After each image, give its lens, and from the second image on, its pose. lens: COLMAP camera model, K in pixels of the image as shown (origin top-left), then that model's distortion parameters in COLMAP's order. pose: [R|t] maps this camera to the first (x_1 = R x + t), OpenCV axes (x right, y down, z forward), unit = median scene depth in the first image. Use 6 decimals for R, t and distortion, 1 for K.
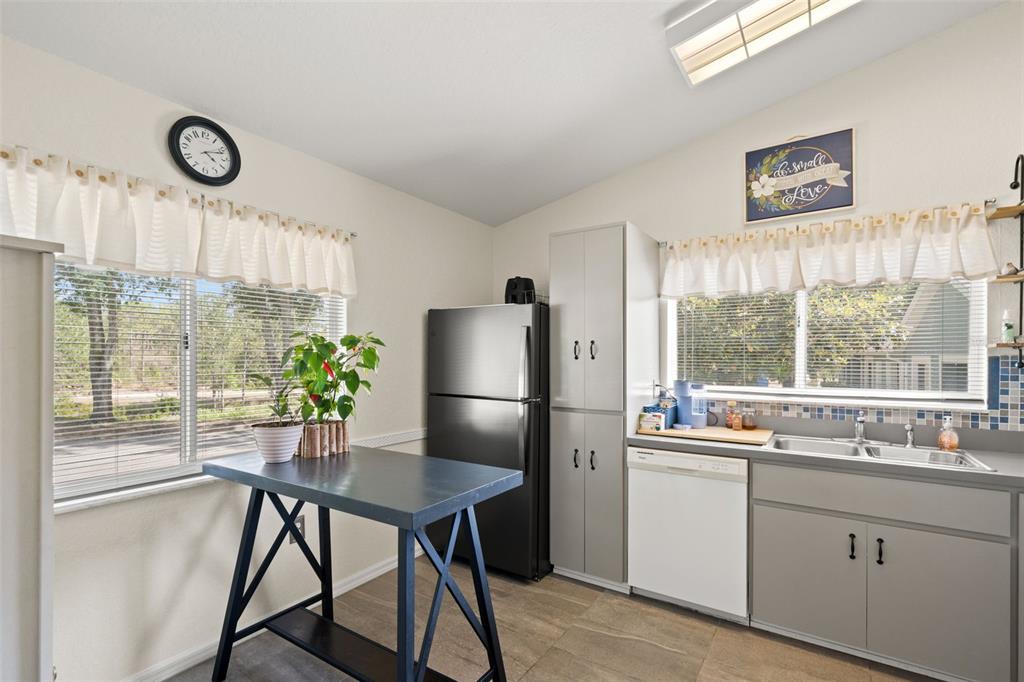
lens RADIAL K [[484.8, 0, 511.1], [0, 484.8, 348.9], [0, 0, 1]] dist [-0.002510, -0.000509]
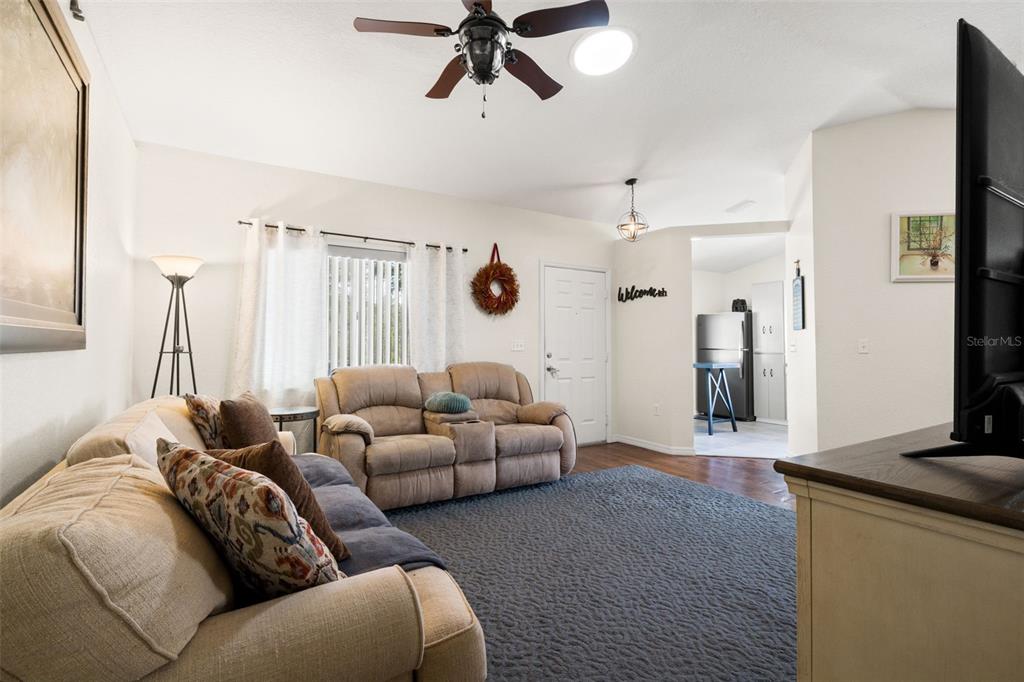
lens RADIAL K [[484.8, 0, 504.3], [0, 484.8, 333.3], [0, 0, 1]] dist [-0.002510, -0.000509]
pose [[0.902899, -0.015741, -0.429565, -0.004136], [0.011920, 0.999862, -0.011583, 0.039609], [0.429688, 0.005338, 0.902962, -2.281698]]
